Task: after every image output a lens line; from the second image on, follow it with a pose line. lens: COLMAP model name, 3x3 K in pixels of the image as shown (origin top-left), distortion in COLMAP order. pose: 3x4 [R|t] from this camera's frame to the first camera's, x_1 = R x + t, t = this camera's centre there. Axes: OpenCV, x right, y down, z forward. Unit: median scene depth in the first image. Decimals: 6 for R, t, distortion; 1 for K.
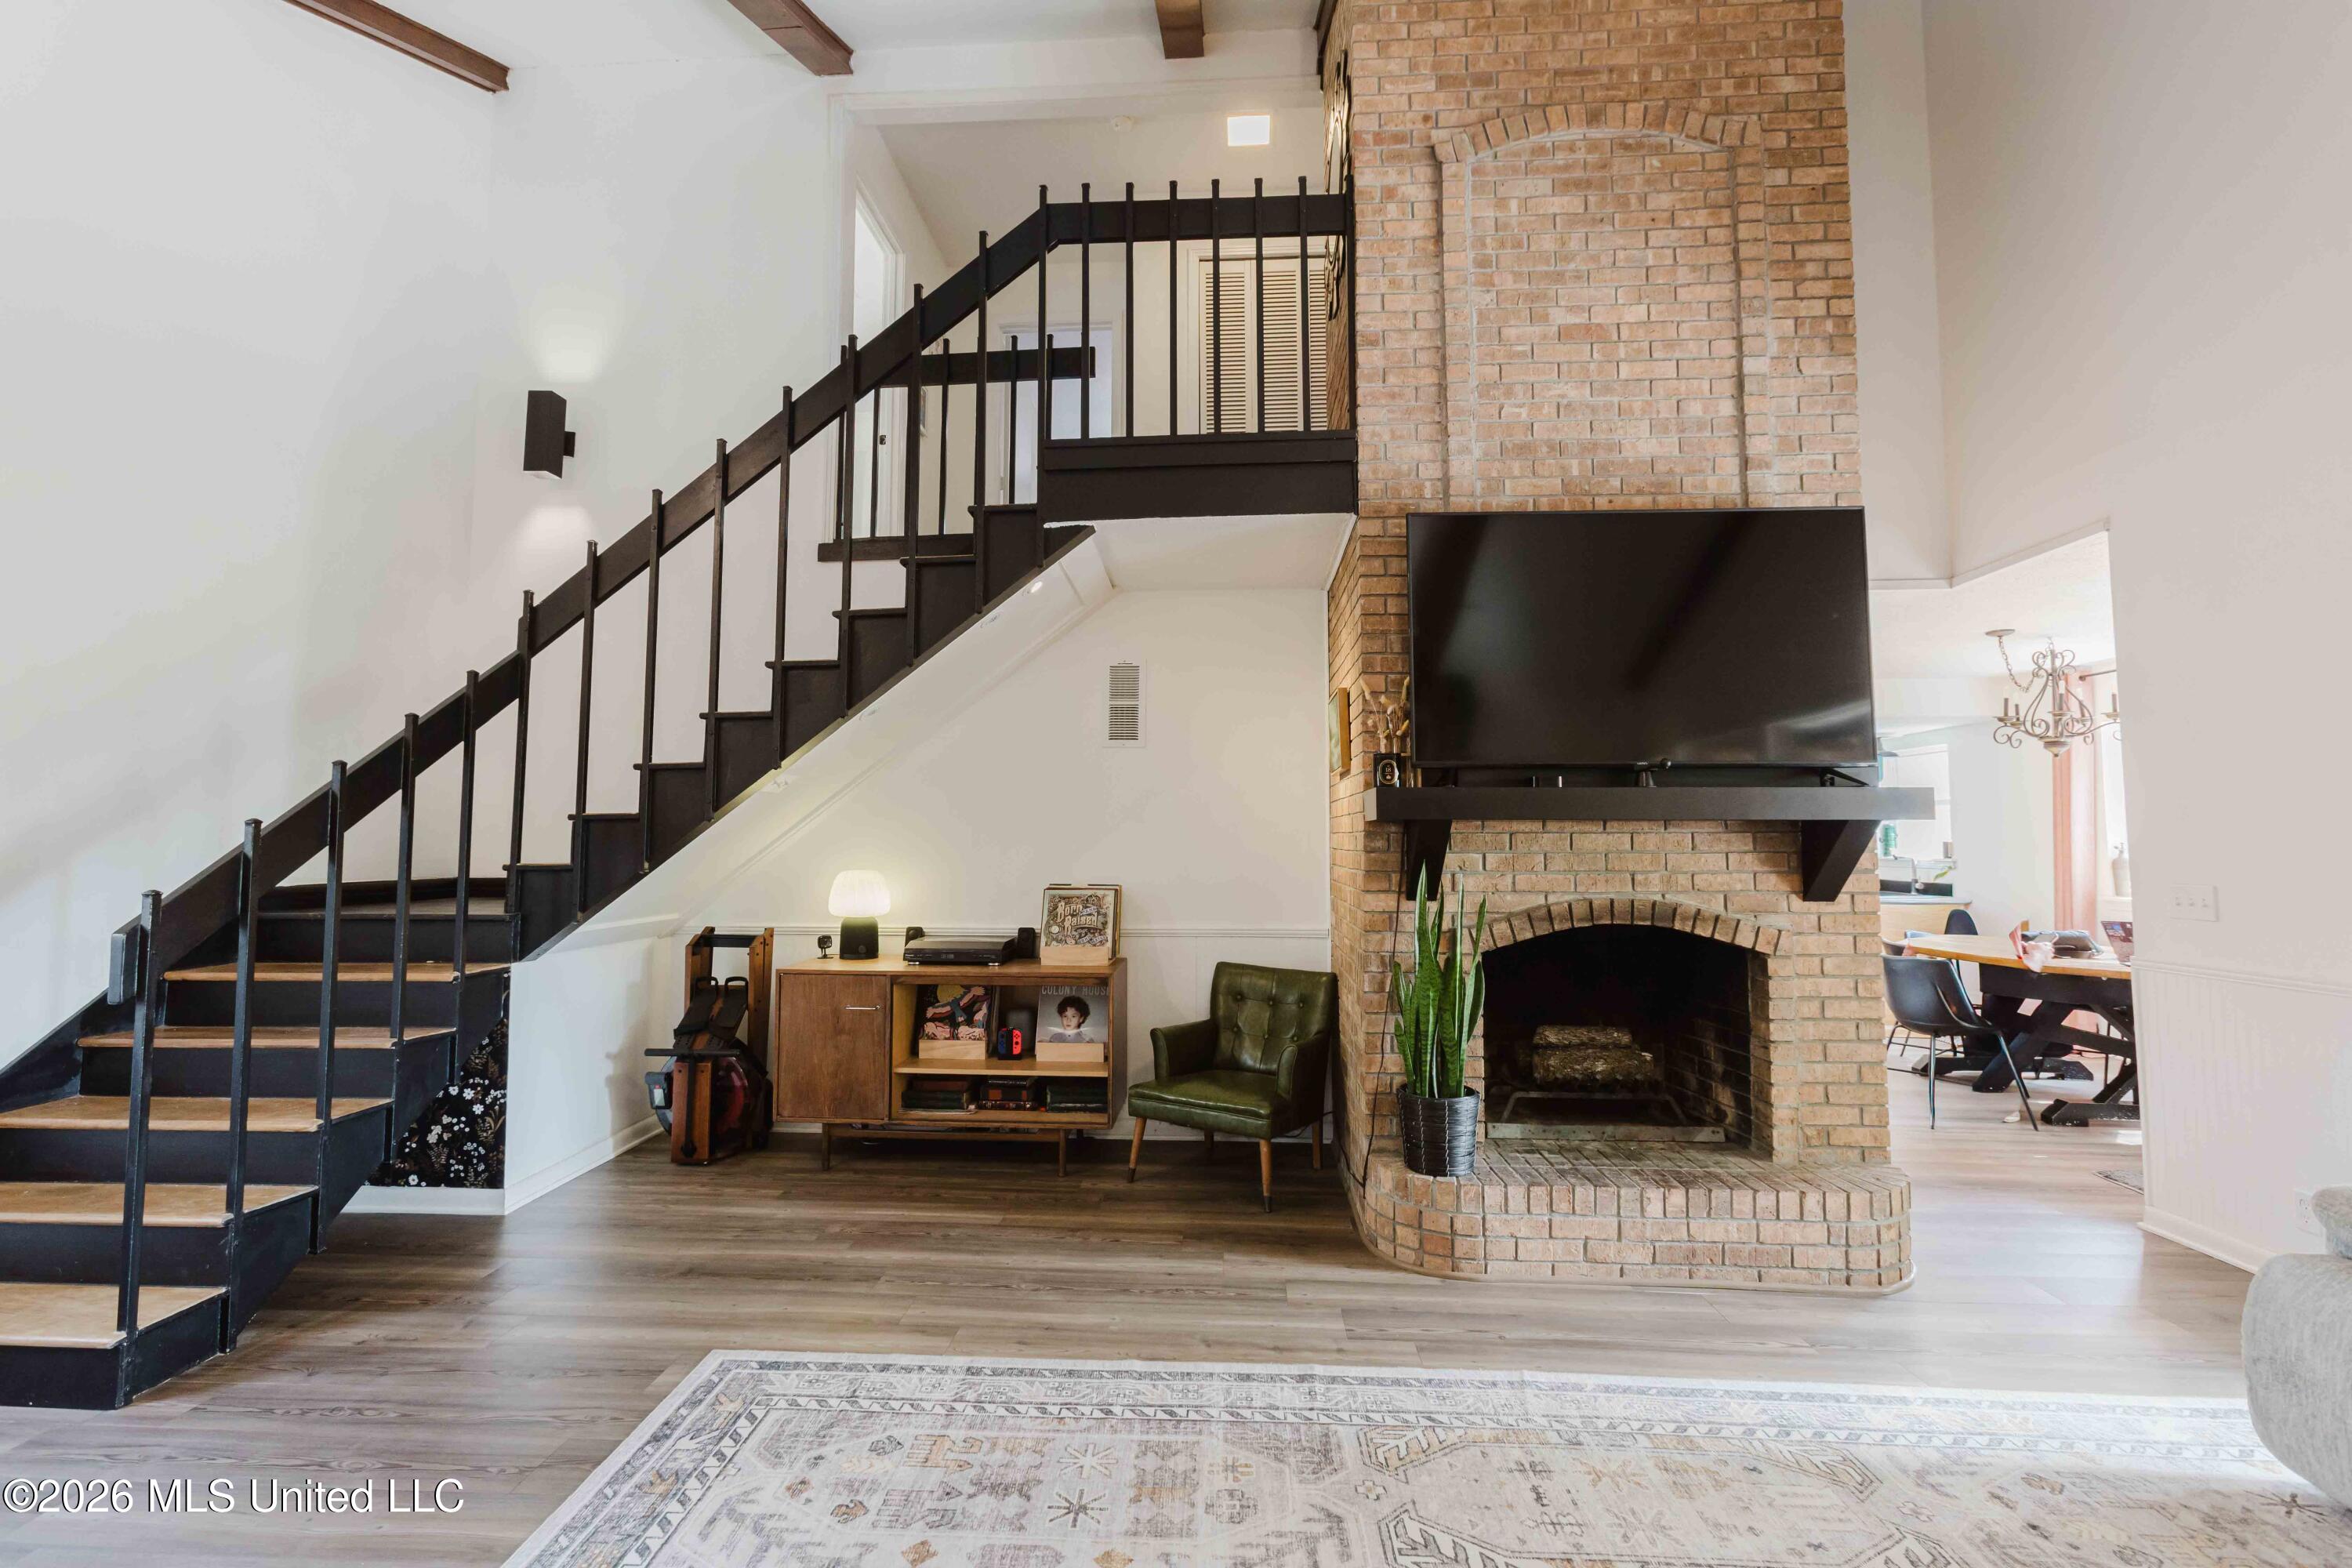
lens RADIAL K [[1034.0, 0, 1166.2], [0, 1034.0, 771.5], [0, 0, 1]] dist [-0.017862, 0.012045]
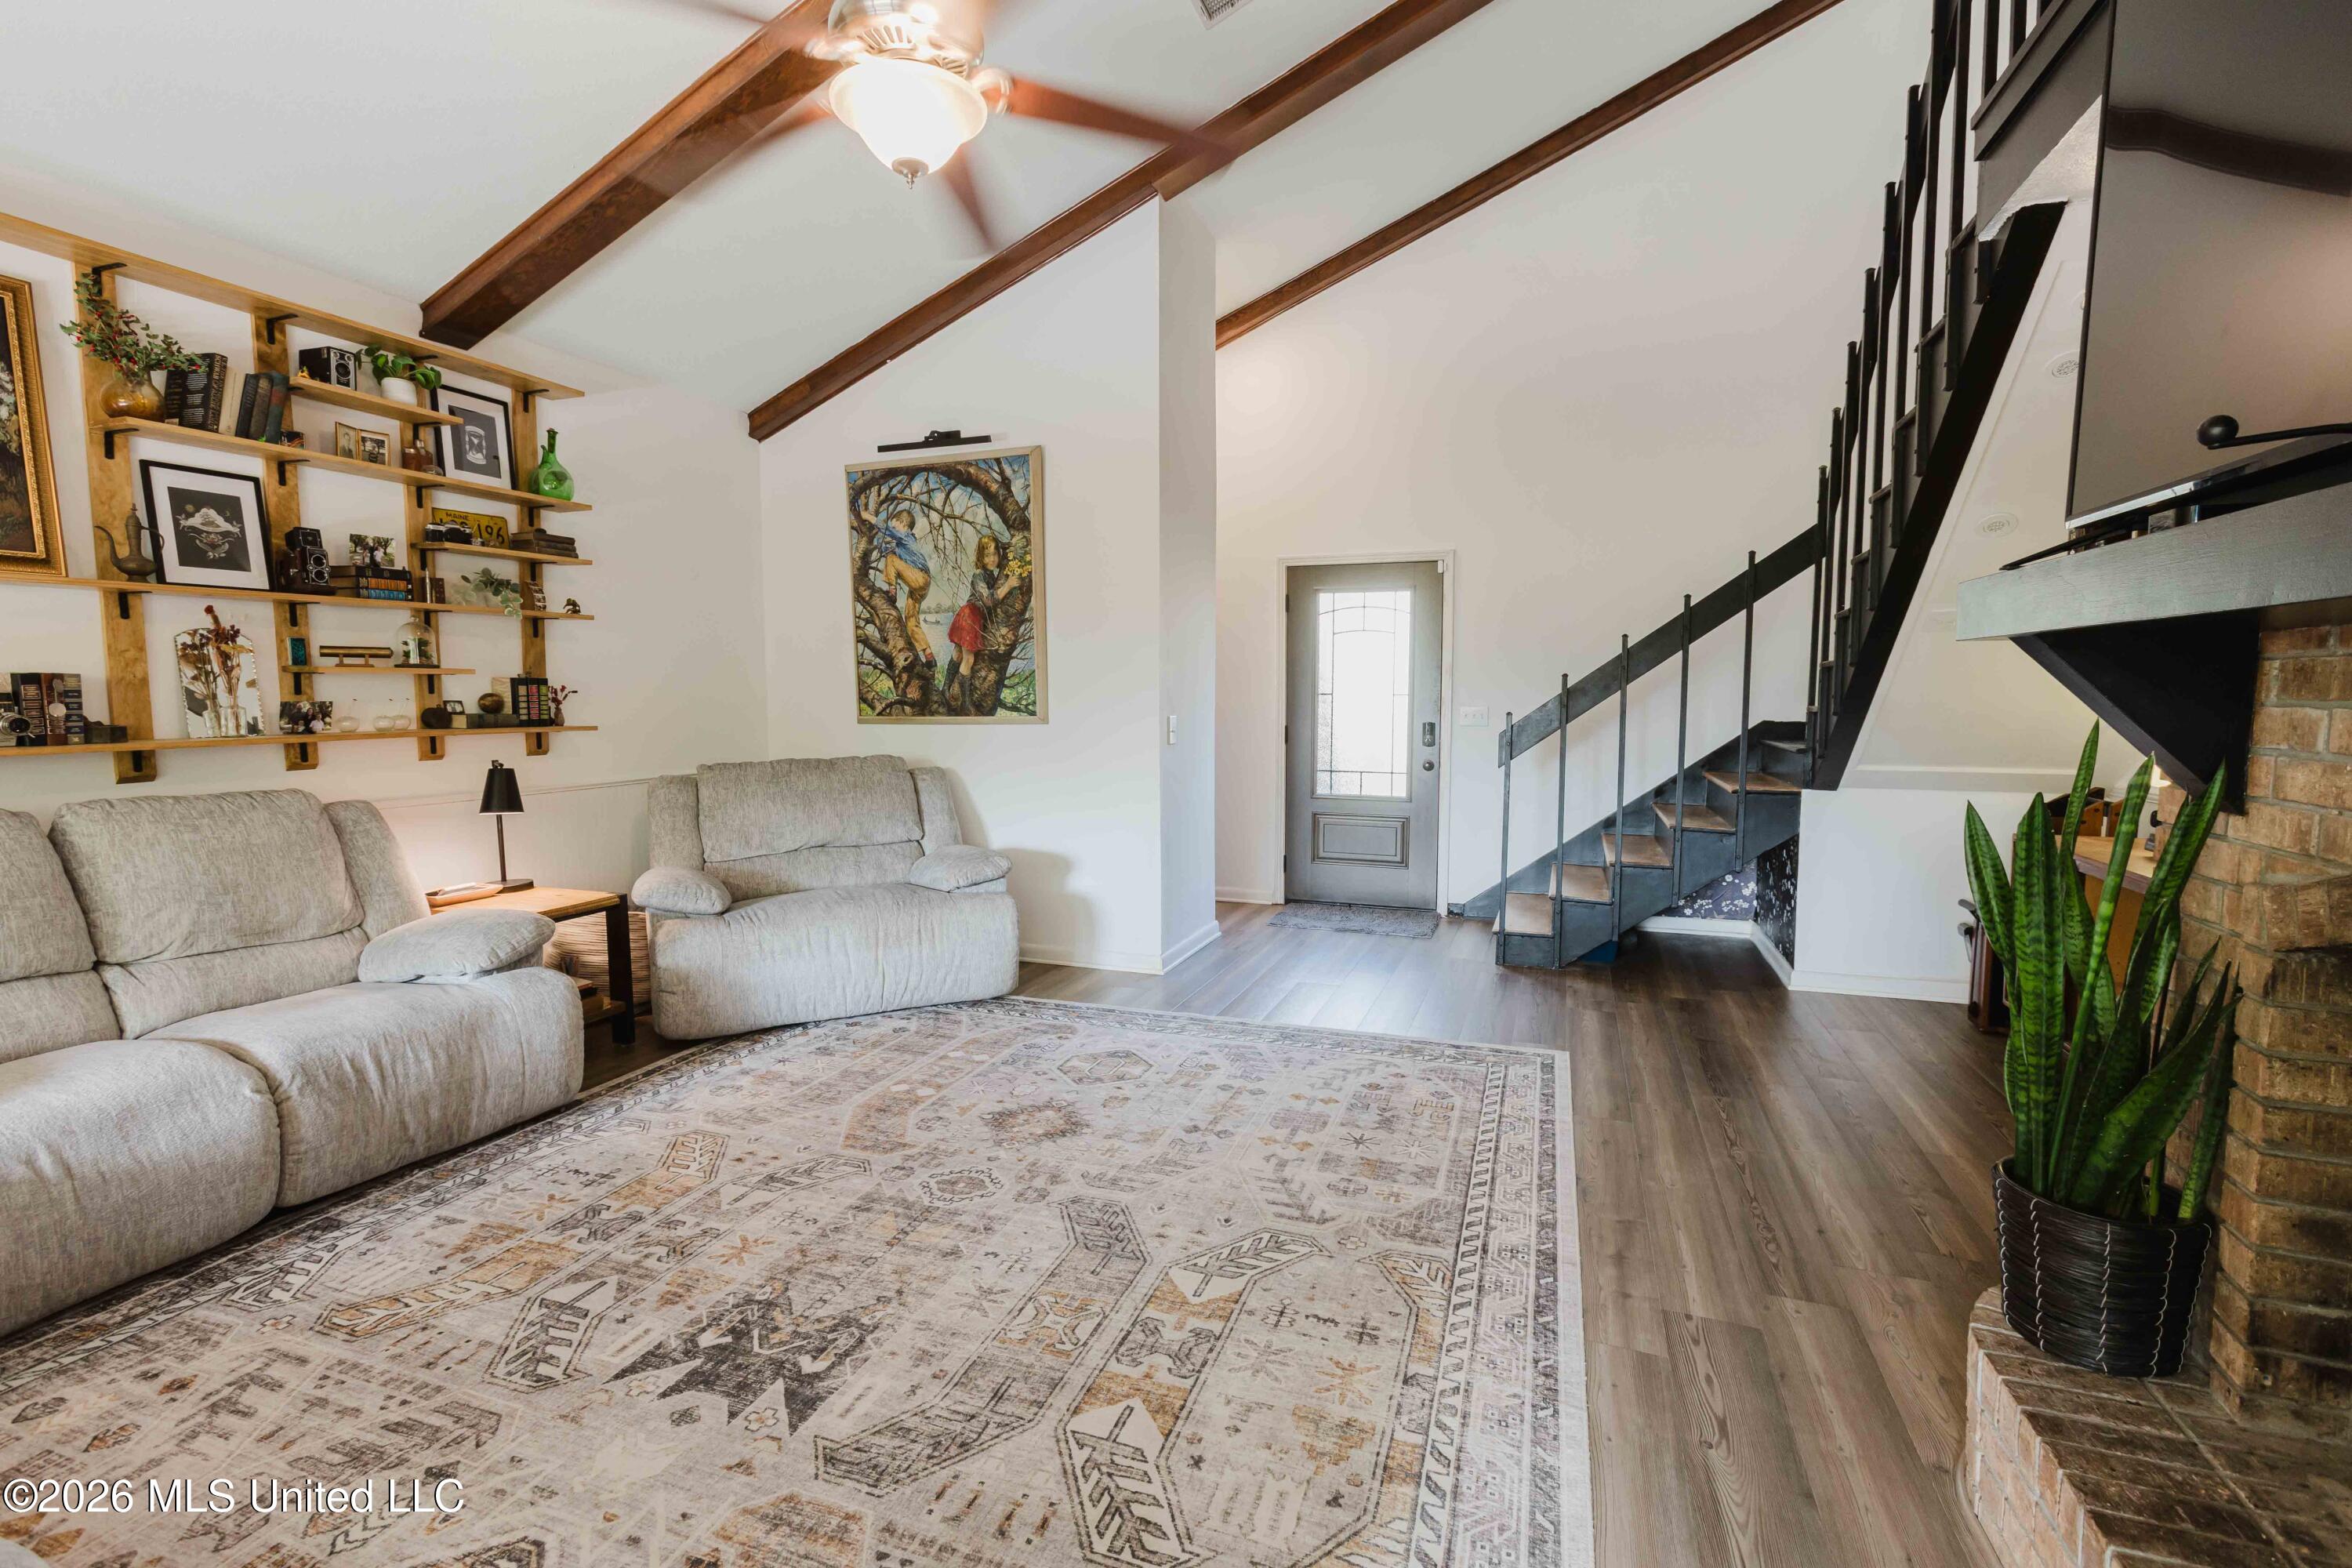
lens RADIAL K [[1072.5, 0, 1164.3], [0, 1072.5, 772.2], [0, 0, 1]] dist [-0.020269, 0.014357]
pose [[-0.287578, 0.074161, -0.954882, 0.953790], [0.061787, 0.996357, 0.058774, 0.059268], [0.955762, -0.042098, -0.291112, 0.813334]]
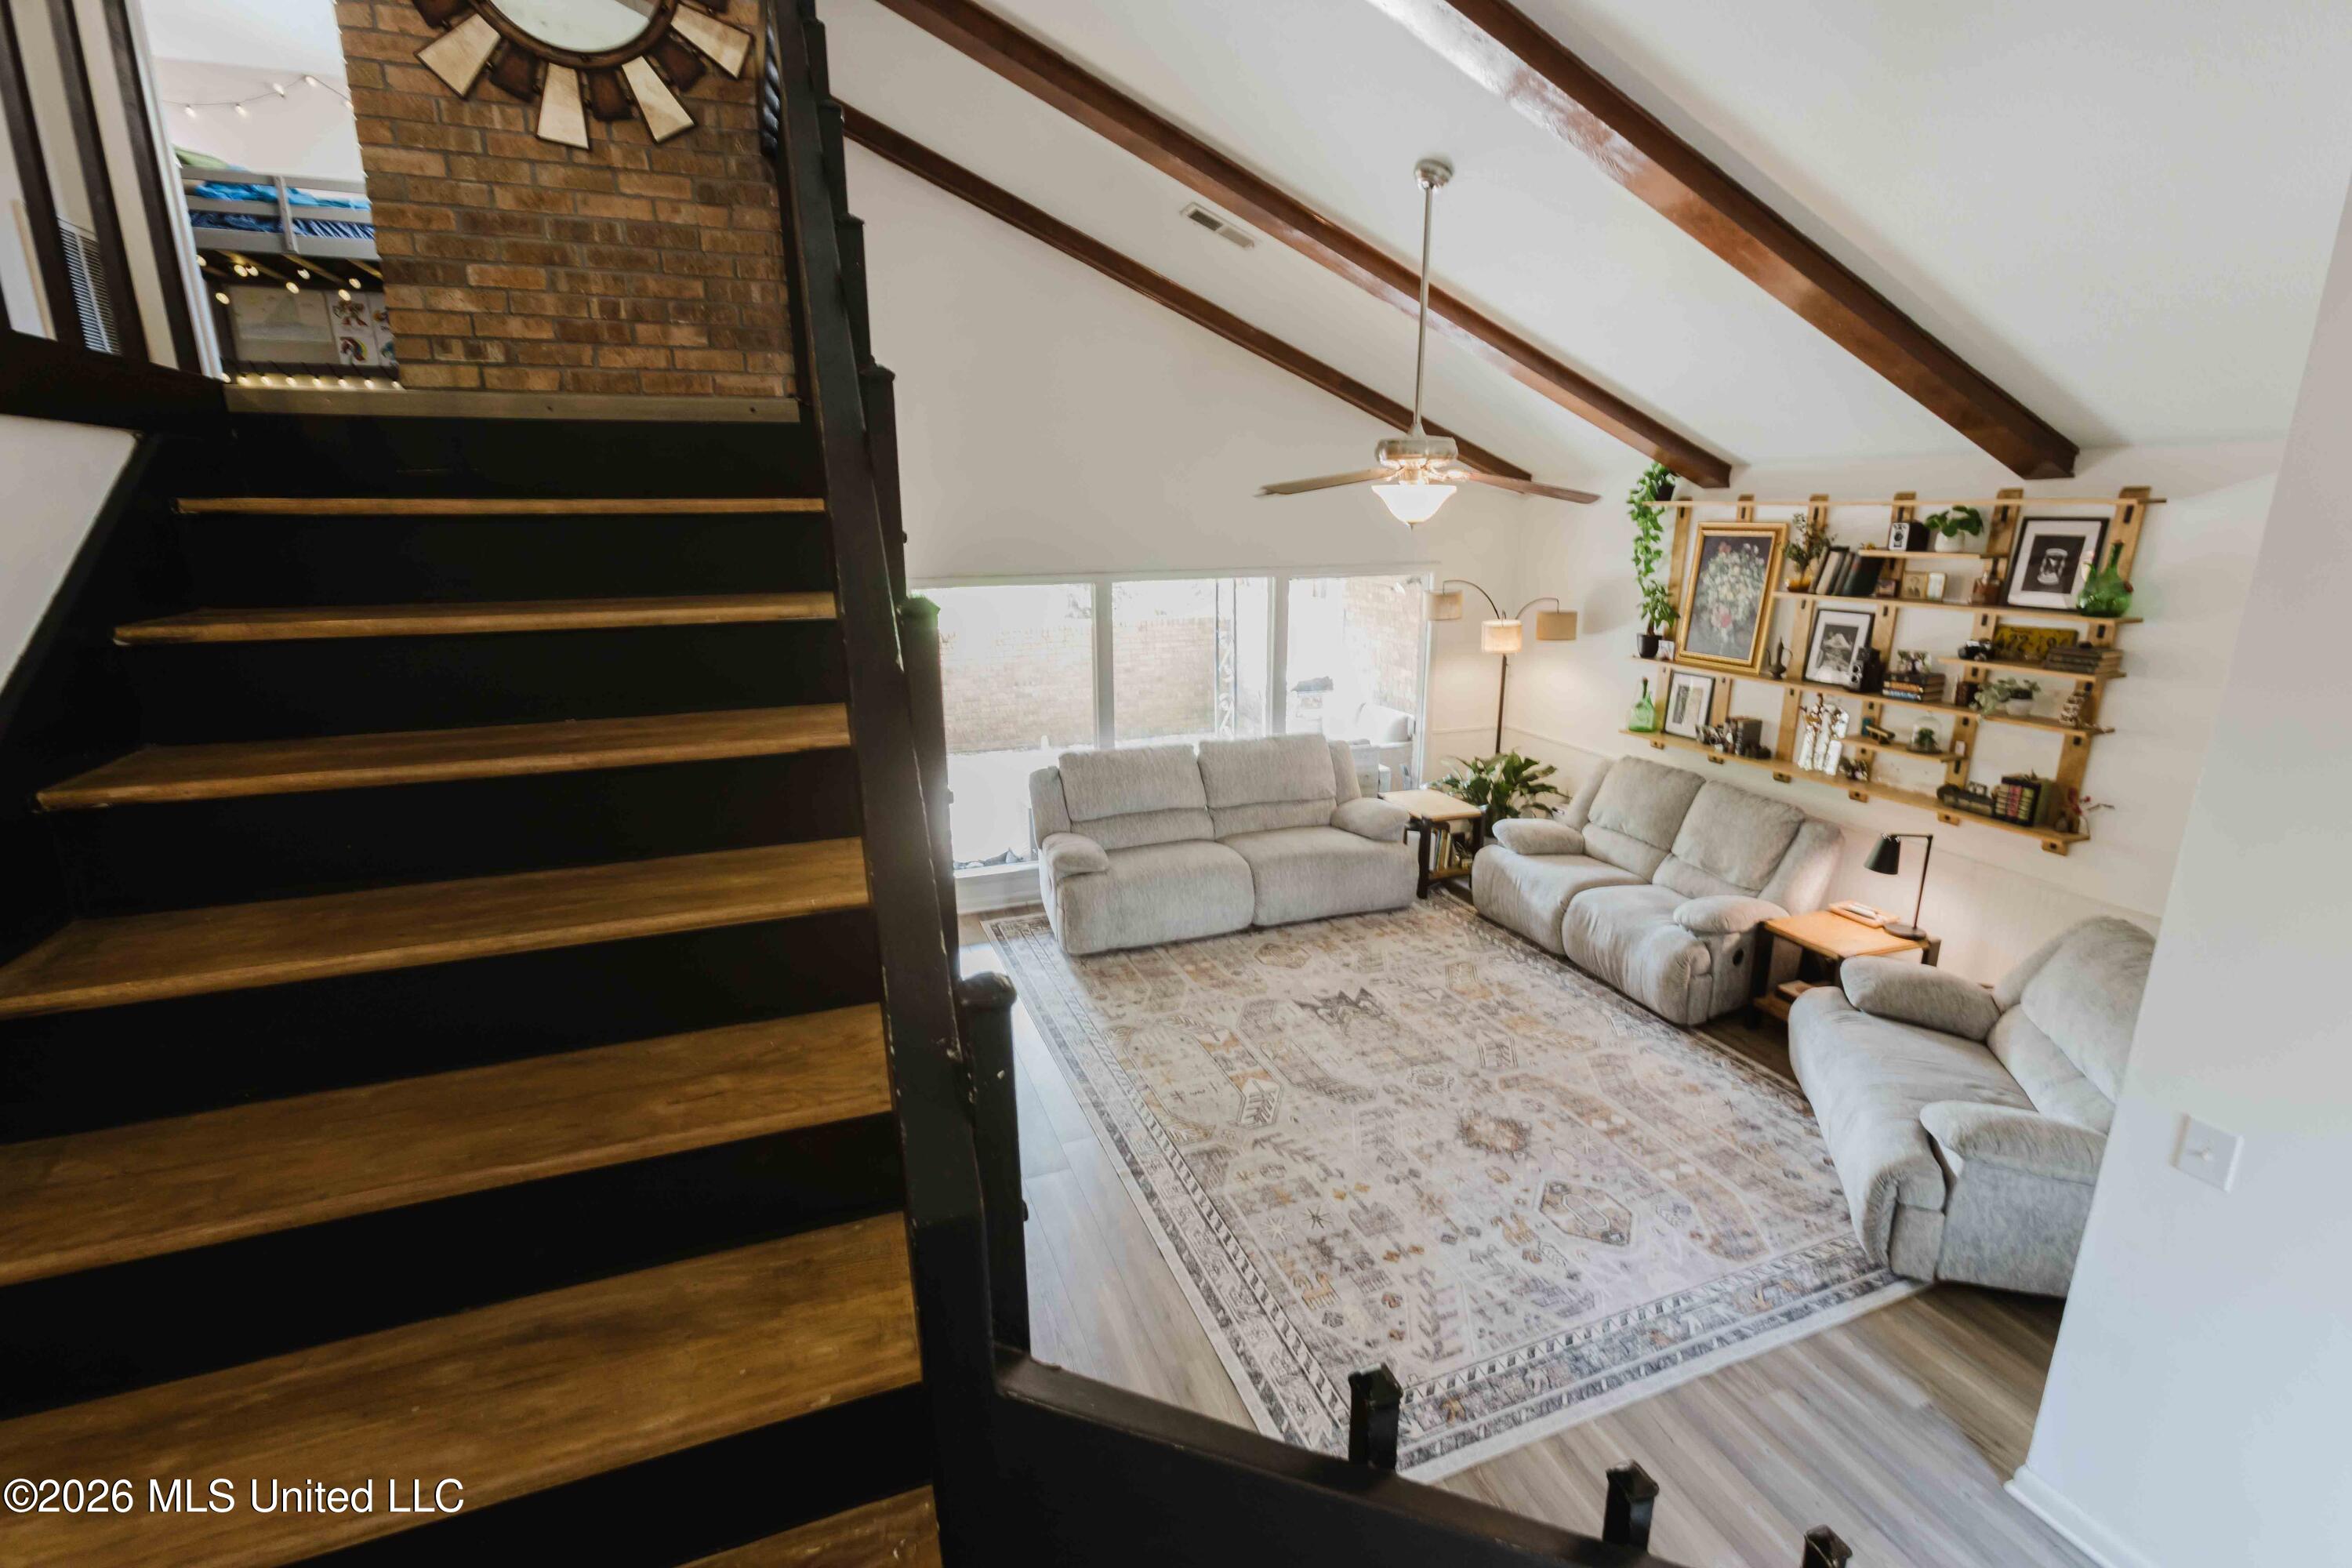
lens RADIAL K [[1034.0, 0, 1166.2], [0, 1034.0, 771.5], [0, 0, 1]] dist [-0.017862, 0.012045]
pose [[-0.410275, -0.220728, 0.884847, -0.971245], [-0.052001, 0.974351, 0.218944, -0.306763], [-0.910478, 0.043814, -0.411230, 1.334058]]
